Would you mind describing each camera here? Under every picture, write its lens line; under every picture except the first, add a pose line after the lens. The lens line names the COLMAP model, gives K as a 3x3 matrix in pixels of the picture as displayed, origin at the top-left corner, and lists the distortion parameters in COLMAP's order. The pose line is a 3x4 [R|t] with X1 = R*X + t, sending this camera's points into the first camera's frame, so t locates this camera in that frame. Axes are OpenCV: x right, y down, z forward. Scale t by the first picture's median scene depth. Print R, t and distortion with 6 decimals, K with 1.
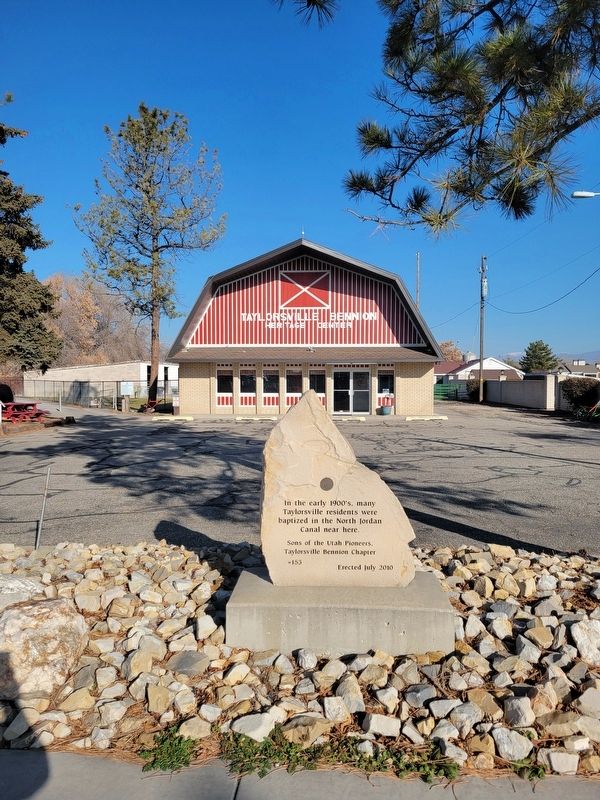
lens RADIAL K [[644.5, 0, 300.0], [0, 644.5, 400.0], [0, 0, 1]] dist [0.058305, -0.005993]
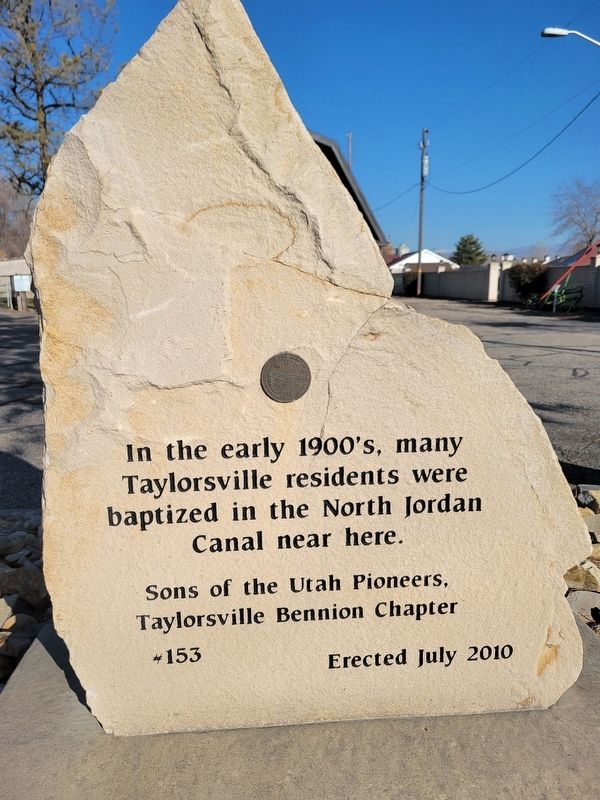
lens RADIAL K [[644.5, 0, 300.0], [0, 644.5, 400.0], [0, 0, 1]] dist [0.058305, -0.005993]
pose [[0.993663, -0.031641, 0.107857, 0.015153], [0.015177, 0.988542, 0.150183, 0.081301], [-0.111373, -0.147594, 0.982757, 0.601561]]
